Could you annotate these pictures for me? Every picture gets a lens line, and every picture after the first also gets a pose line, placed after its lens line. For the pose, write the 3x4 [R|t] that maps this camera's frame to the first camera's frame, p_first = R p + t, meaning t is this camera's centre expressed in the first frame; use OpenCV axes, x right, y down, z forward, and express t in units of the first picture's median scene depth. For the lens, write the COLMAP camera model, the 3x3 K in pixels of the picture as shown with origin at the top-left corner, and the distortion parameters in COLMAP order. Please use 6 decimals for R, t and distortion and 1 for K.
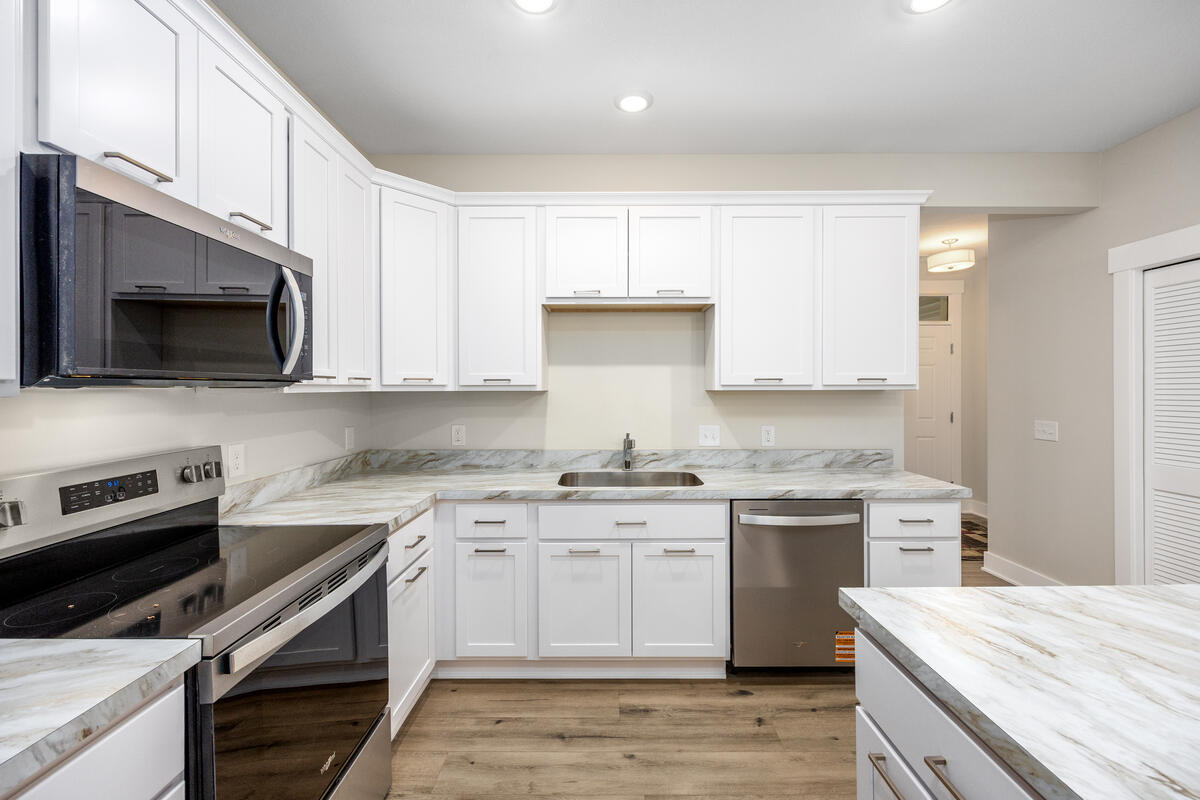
lens RADIAL K [[493.0, 0, 601.3], [0, 493.0, 389.4], [0, 0, 1]] dist [0.007772, -0.000143]
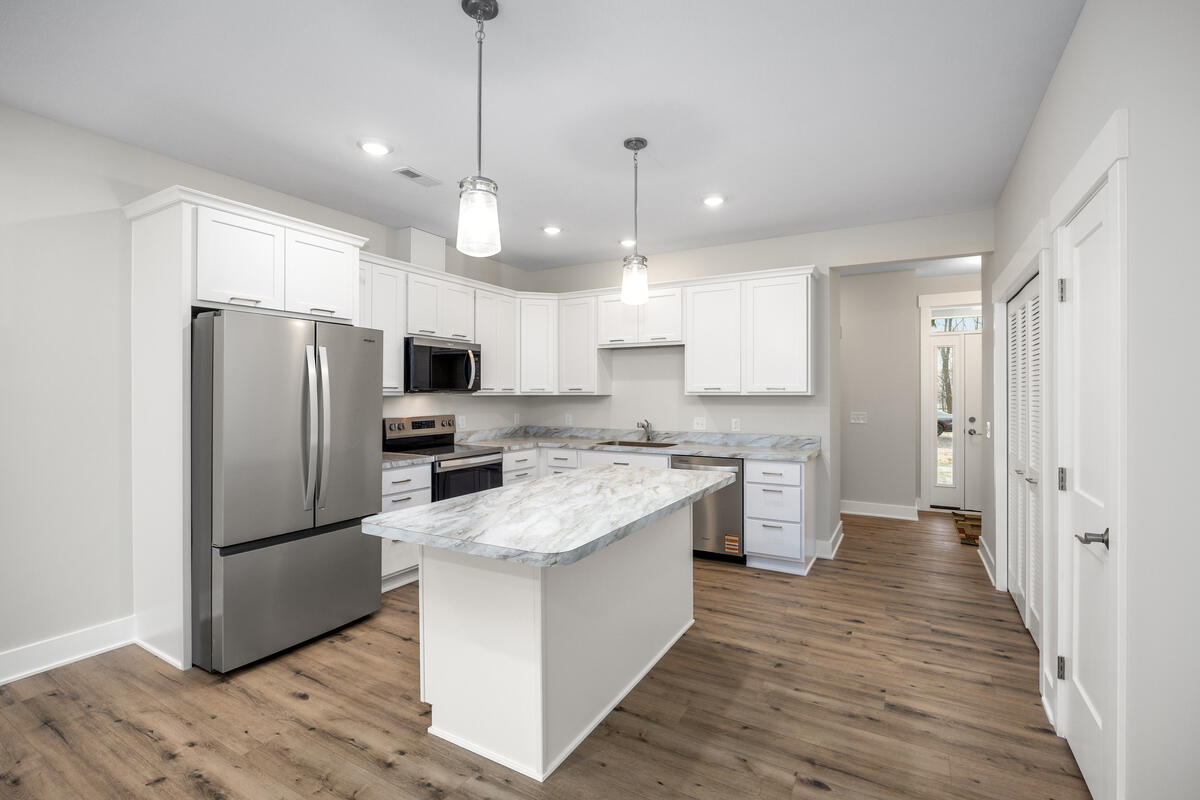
lens RADIAL K [[544.5, 0, 604.7], [0, 544.5, 394.7], [0, 0, 1]] dist [-0.001268, -0.000037]
pose [[0.871764, 0.003131, -0.489916, 1.238062], [-0.003057, 0.999995, 0.000951, -0.001157], [0.489917, 0.000668, 0.871769, -1.051843]]
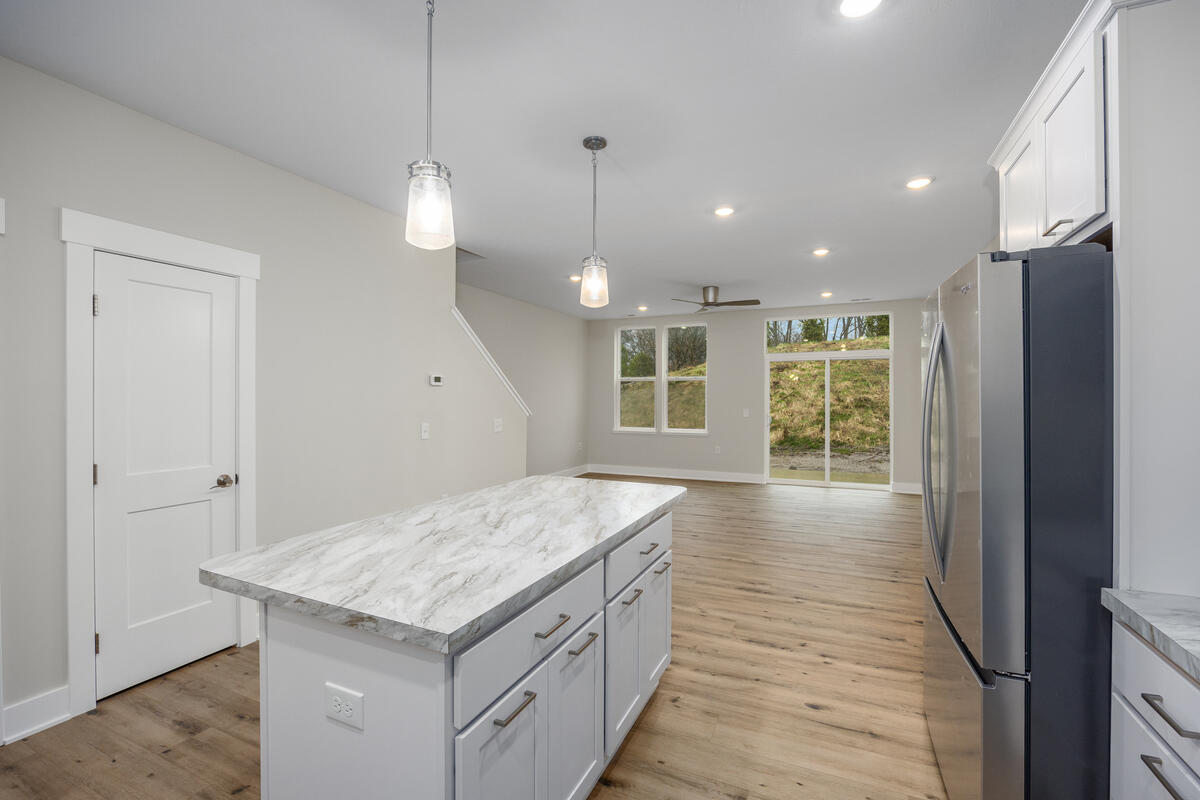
lens RADIAL K [[508.3, 0, 603.1], [0, 508.3, 401.6], [0, 0, 1]] dist [-0.014497, 0.000401]
pose [[-0.912121, 0.001807, 0.409918, -0.073745], [0.007585, 0.999893, 0.012469, -0.006145], [-0.409852, 0.014482, -0.912037, 1.016374]]
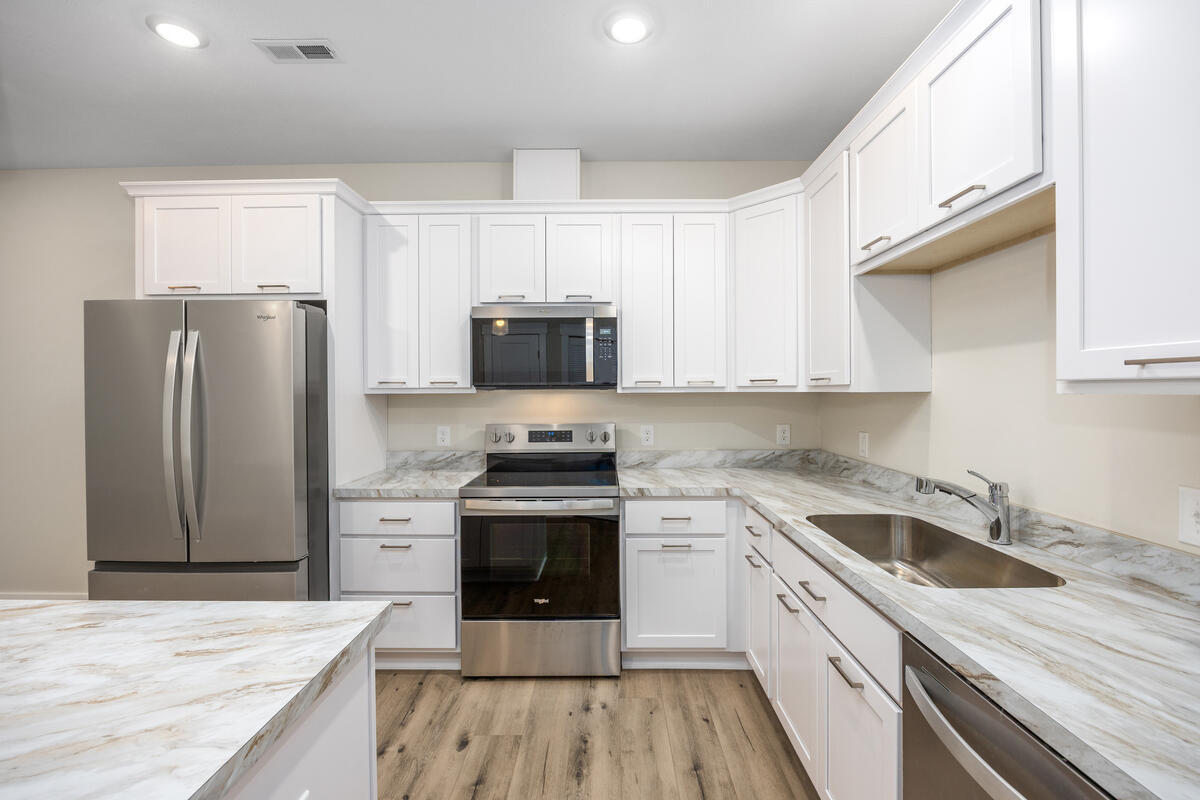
lens RADIAL K [[508.3, 0, 605.0], [0, 508.3, 391.8], [0, 0, 1]] dist [-0.014497, 0.000401]
pose [[0.000471, 0.003439, -0.999994, 0.875921], [0.002134, 0.999992, 0.003440, -0.001710], [0.999998, -0.002136, 0.000464, 0.850267]]
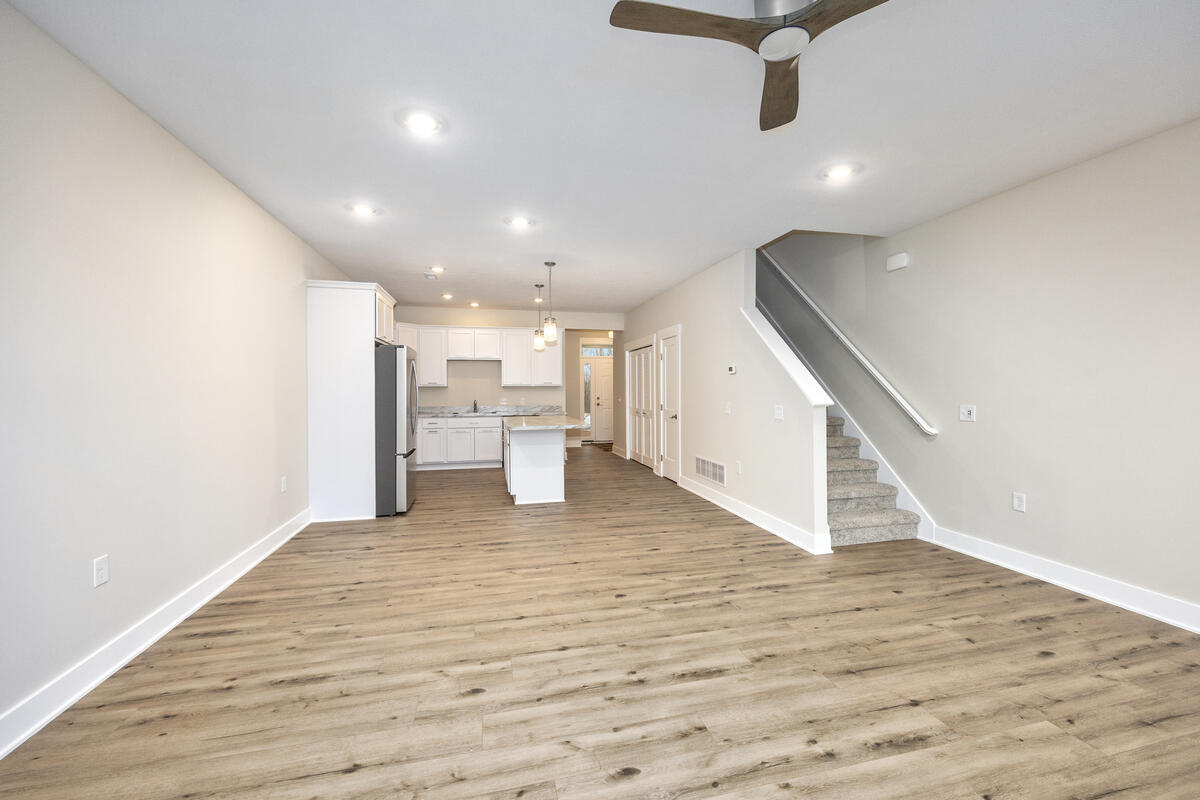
lens RADIAL K [[493.0, 0, 604.0], [0, 493.0, 391.1], [0, 0, 1]] dist [0.007772, -0.000143]
pose [[0.970371, -0.001182, 0.241618, 0.130136], [0.001159, 0.999999, 0.000239, 0.044126], [-0.241618, 0.000048, 0.970371, -3.260354]]
